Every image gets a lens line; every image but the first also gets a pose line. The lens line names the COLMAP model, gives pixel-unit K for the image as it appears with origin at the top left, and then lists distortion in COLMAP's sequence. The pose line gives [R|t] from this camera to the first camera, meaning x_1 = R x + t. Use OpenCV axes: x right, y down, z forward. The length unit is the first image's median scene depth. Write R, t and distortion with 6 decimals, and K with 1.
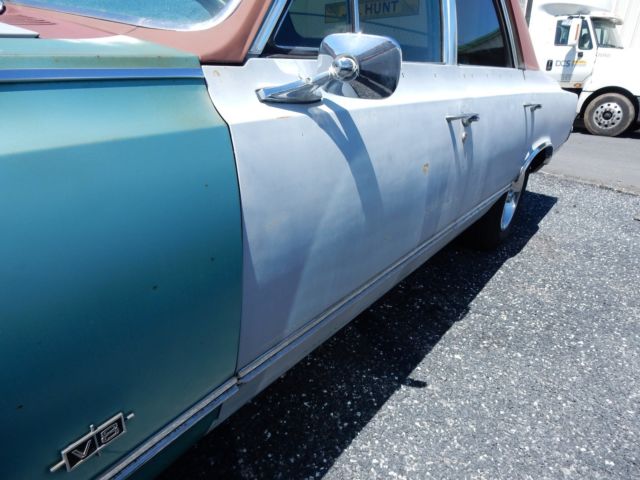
lens RADIAL K [[472.6, 0, 320.0], [0, 472.6, 240.0], [0, 0, 1]] dist [-0.002871, 0.003018]
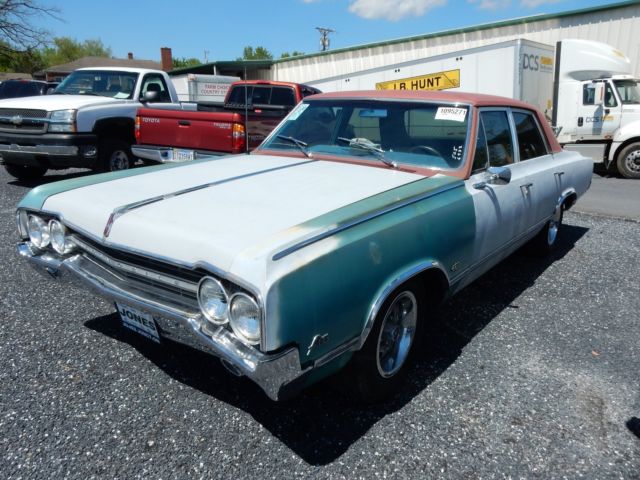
lens RADIAL K [[472.6, 0, 320.0], [0, 472.6, 240.0], [0, 0, 1]] dist [-0.002871, 0.003018]
pose [[0.994981, -0.051732, -0.085659, -0.165234], [0.040974, 0.991573, -0.122900, 0.081330], [0.091295, 0.118773, 0.988715, -0.432619]]
